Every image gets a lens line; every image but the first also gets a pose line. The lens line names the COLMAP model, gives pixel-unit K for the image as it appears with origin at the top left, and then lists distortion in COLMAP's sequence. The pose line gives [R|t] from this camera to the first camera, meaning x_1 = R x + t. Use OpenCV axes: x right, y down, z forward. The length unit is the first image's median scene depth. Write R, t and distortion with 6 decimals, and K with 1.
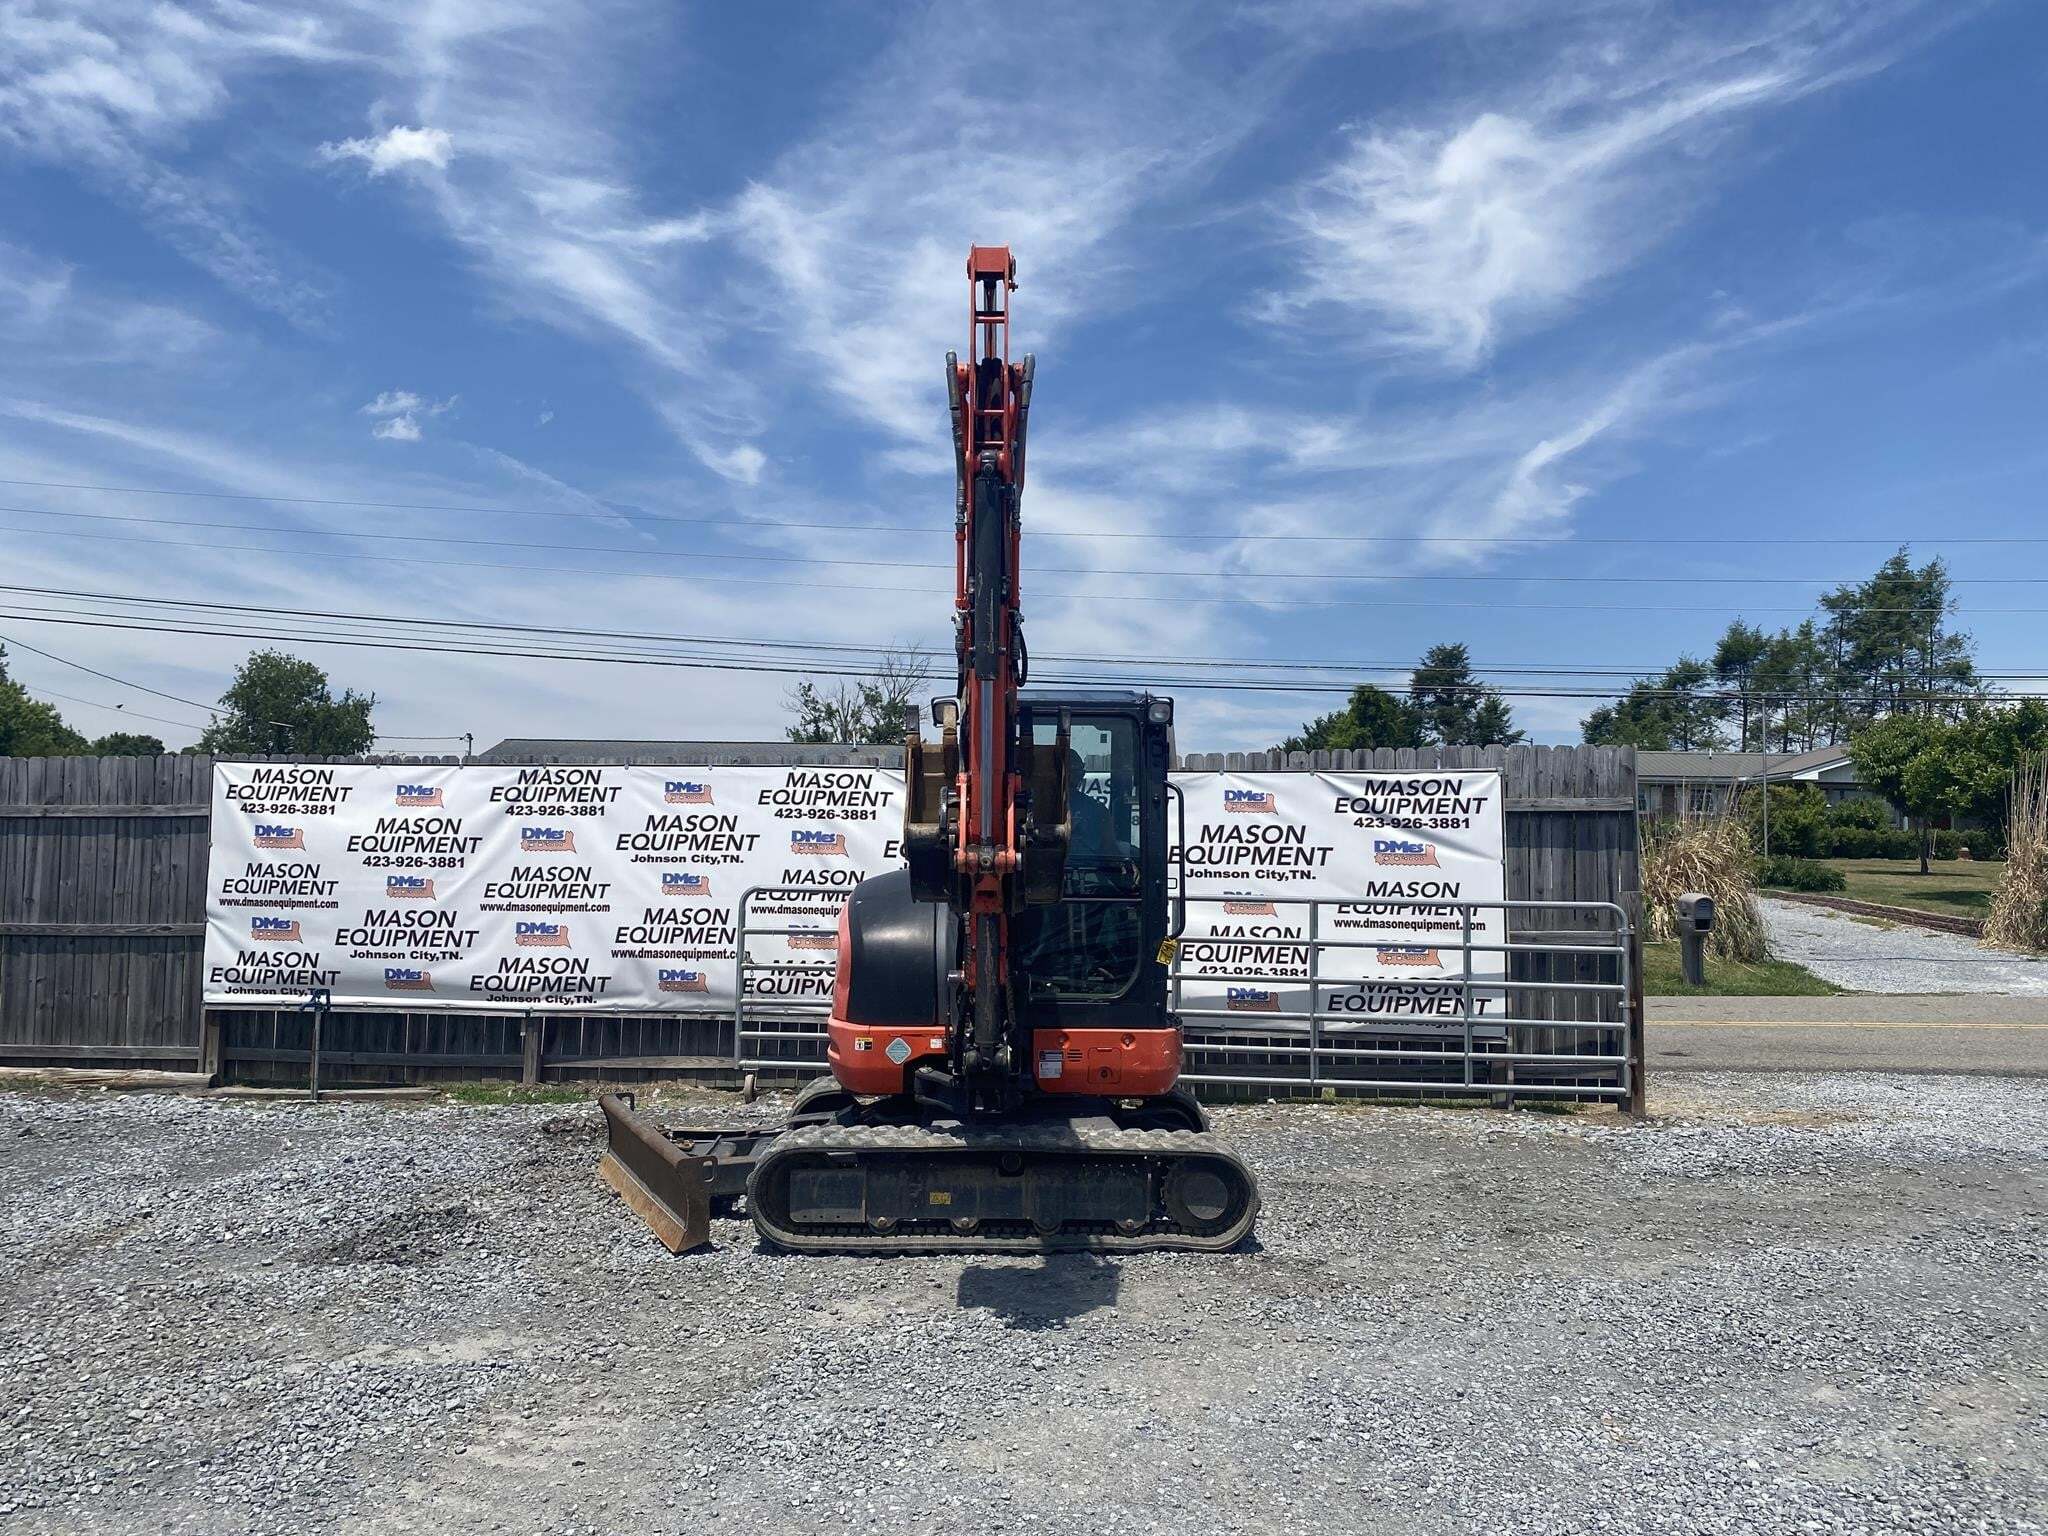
lens RADIAL K [[1570.5, 0, 996.9], [0, 1570.5, 767.8], [0, 0, 1]] dist [0.023793, -0.016422]
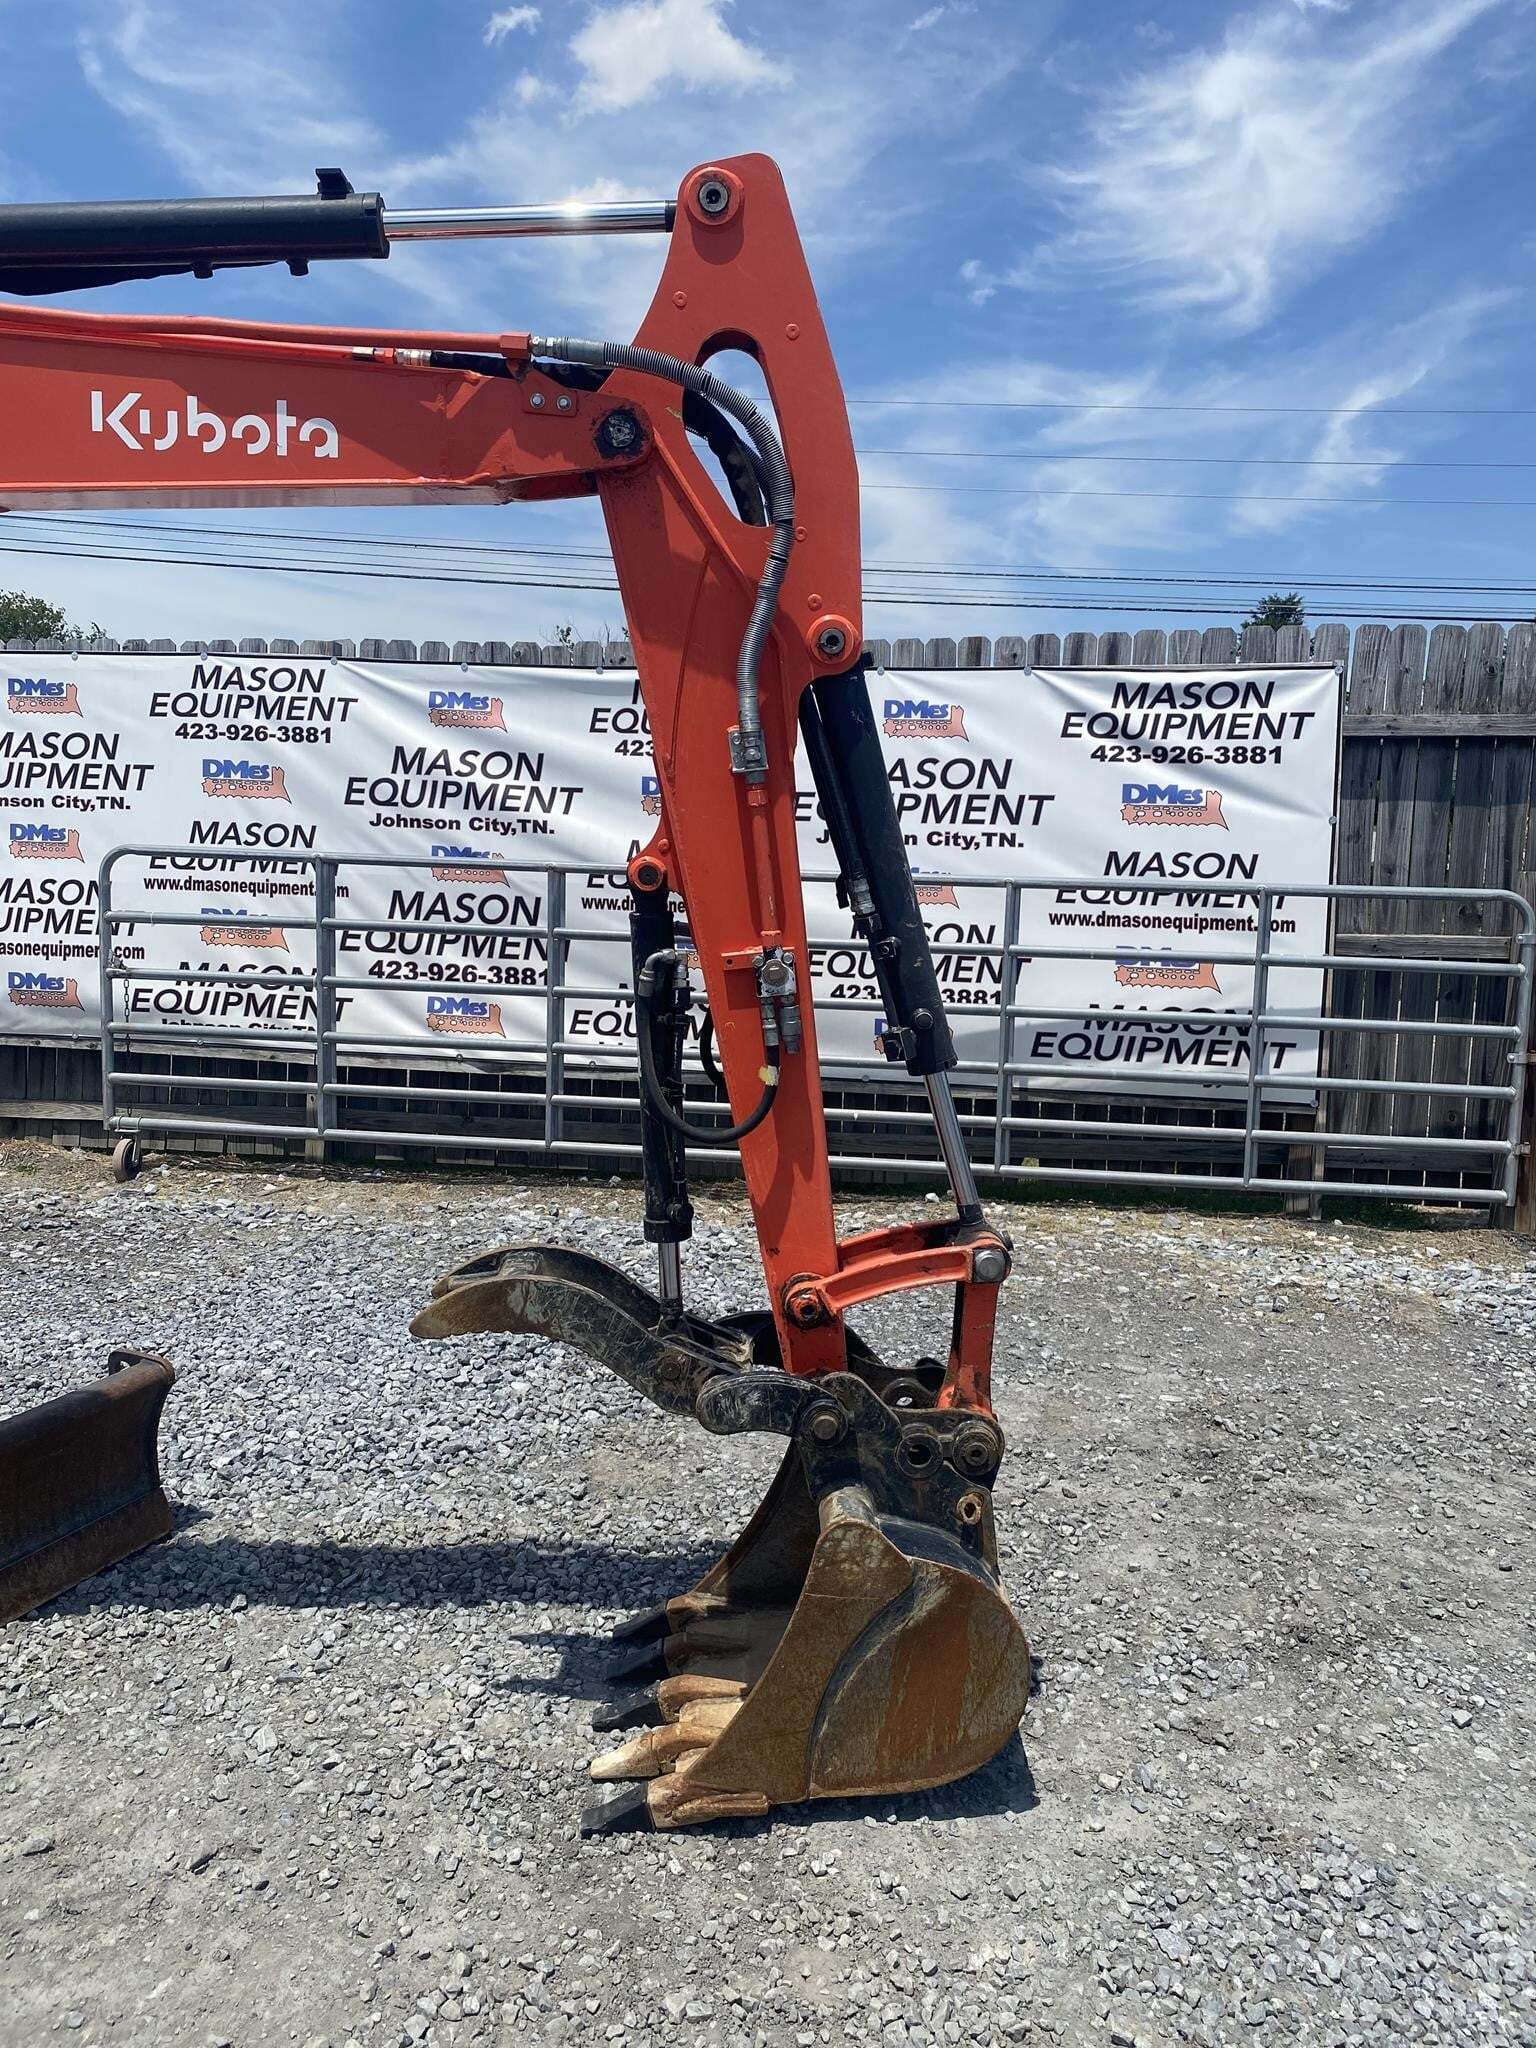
lens RADIAL K [[1566.8, 0, 780.2], [0, 1566.8, 1035.7], [0, 0, 1]] dist [0.073832, -0.119617]
pose [[0.999820, 0.014358, -0.012367, 0.116715], [-0.011853, 0.983044, 0.182987, 0.032100], [0.014785, -0.182807, 0.983038, 0.381308]]
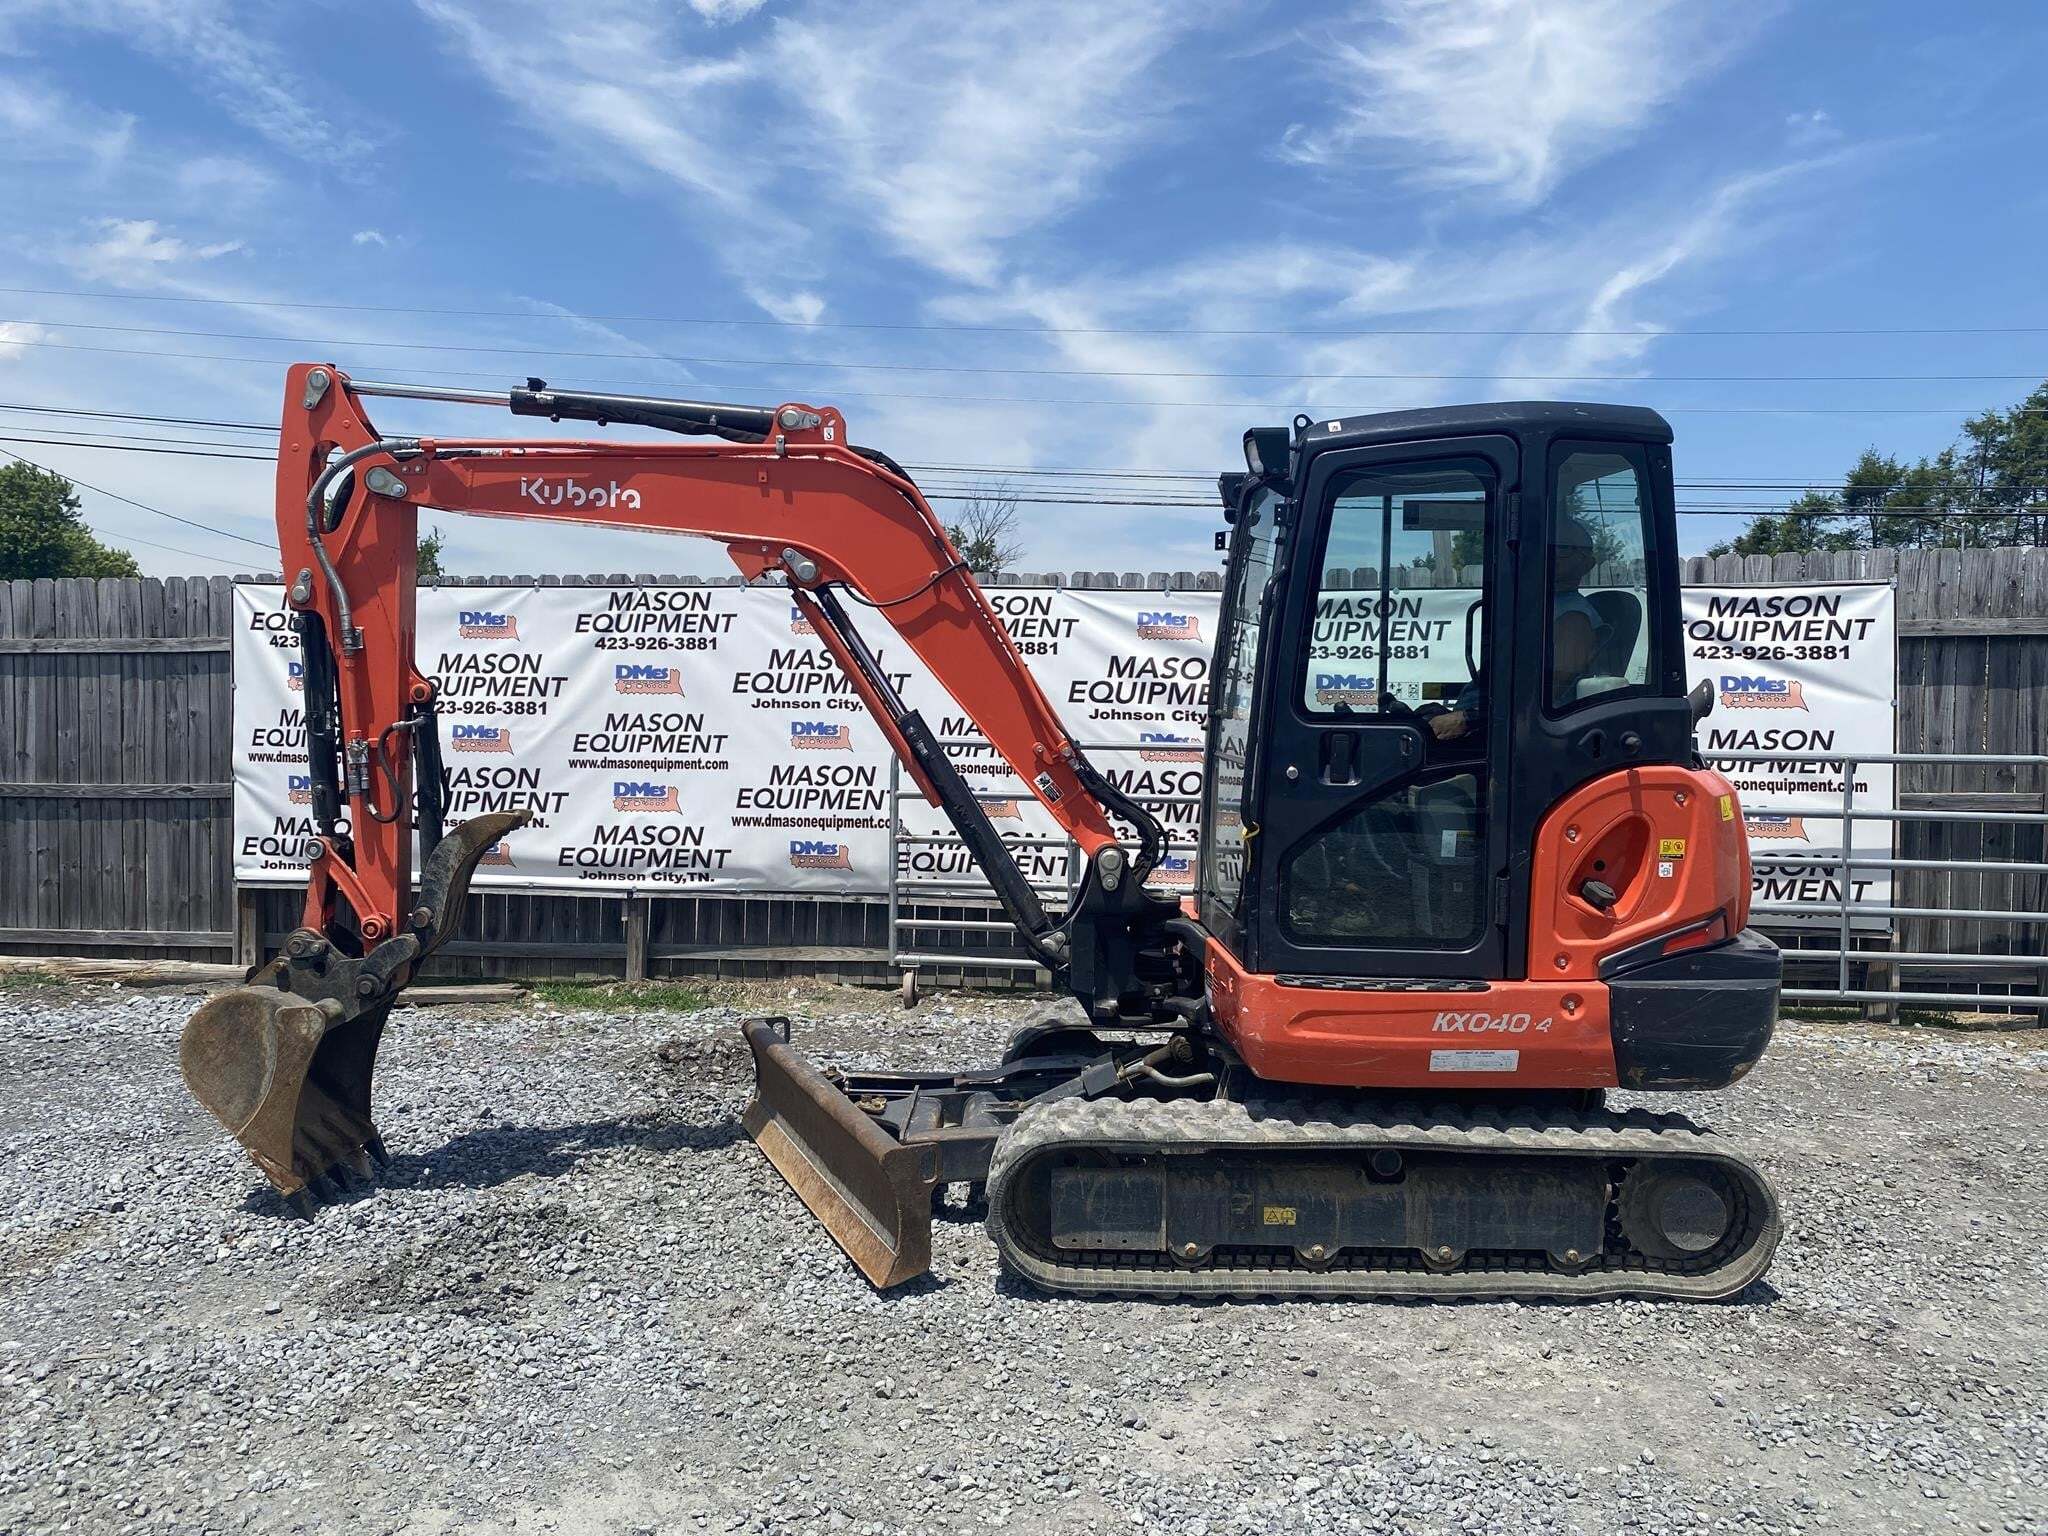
lens RADIAL K [[1570.9, 0, 1020.7], [0, 1570.9, 755.6], [0, 0, 1]] dist [0.019764, -0.011050]
pose [[0.999515, -0.001809, -0.031096, -0.076305], [0.004589, 0.995970, 0.089573, 0.014474], [0.030809, -0.089673, 0.995495, 0.222161]]
